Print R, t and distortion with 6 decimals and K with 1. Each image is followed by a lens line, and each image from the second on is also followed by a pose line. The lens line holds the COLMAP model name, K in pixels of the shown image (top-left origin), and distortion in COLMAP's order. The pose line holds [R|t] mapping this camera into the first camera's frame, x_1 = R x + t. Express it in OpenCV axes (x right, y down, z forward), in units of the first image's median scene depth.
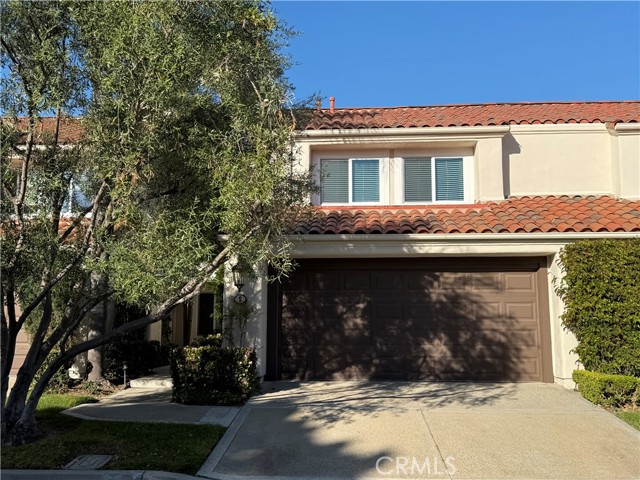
lens RADIAL K [[664.0, 0, 320.4], [0, 664.0, 238.4], [0, 0, 1]] dist [0.057420, 0.000000]
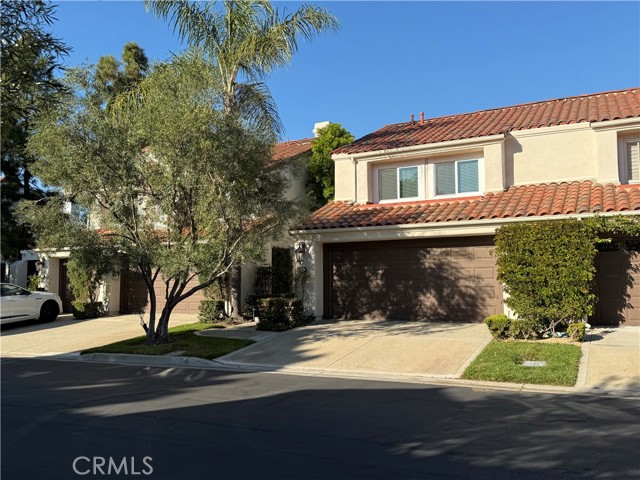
lens RADIAL K [[586.4, 0, 320.0], [0, 586.4, 241.8], [0, 0, 1]] dist [-0.015462, 0.000000]
pose [[0.904511, -0.039791, -0.424591, 0.513765], [0.069452, 0.996090, 0.054605, -0.050744], [0.420758, -0.078879, 0.903737, -0.272407]]
